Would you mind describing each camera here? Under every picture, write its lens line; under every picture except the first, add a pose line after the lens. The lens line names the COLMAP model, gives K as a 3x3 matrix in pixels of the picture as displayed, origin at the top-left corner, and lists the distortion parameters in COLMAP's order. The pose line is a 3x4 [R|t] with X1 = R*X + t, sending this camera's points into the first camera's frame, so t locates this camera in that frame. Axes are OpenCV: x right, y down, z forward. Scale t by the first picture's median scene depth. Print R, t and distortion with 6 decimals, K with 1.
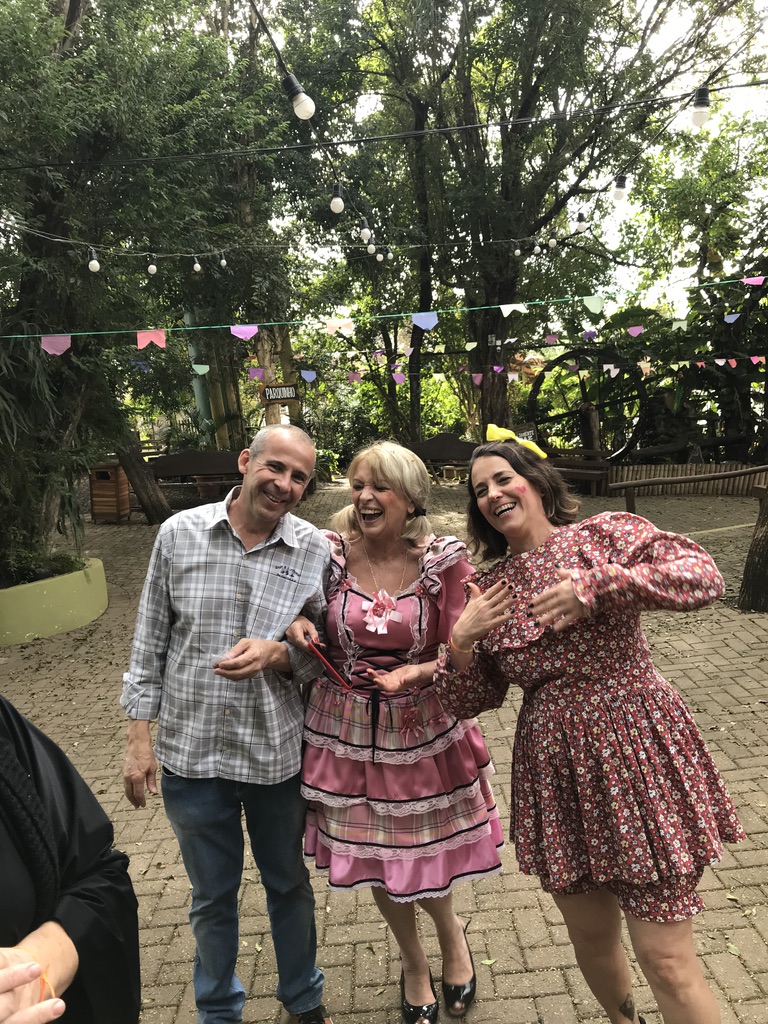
lens RADIAL K [[858.8, 0, 384.0], [0, 858.8, 512.0], [0, 0, 1]] dist [0.014024, 0.010957]
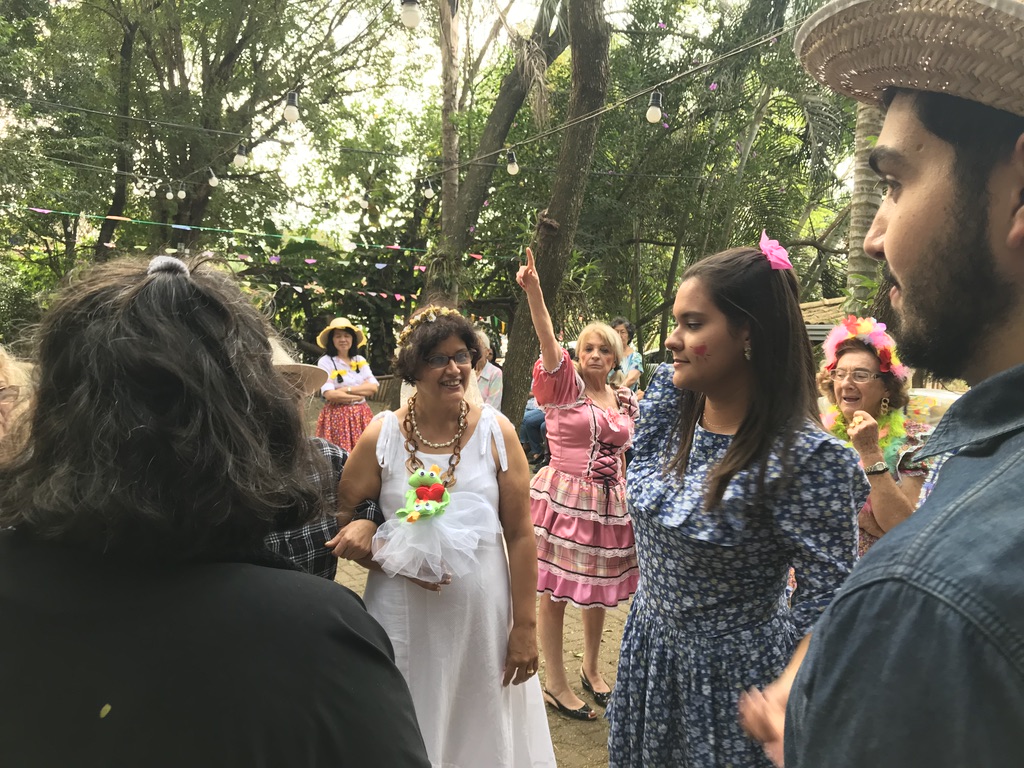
lens RADIAL K [[858.8, 0, 512.0], [0, 858.8, 384.0], [0, 0, 1]] dist [0.014024, 0.010957]
pose [[0.854444, 0.084221, 0.512672, -0.058640], [-0.056847, 0.996004, -0.068878, 0.026417], [-0.516424, 0.029708, 0.855817, -0.153943]]
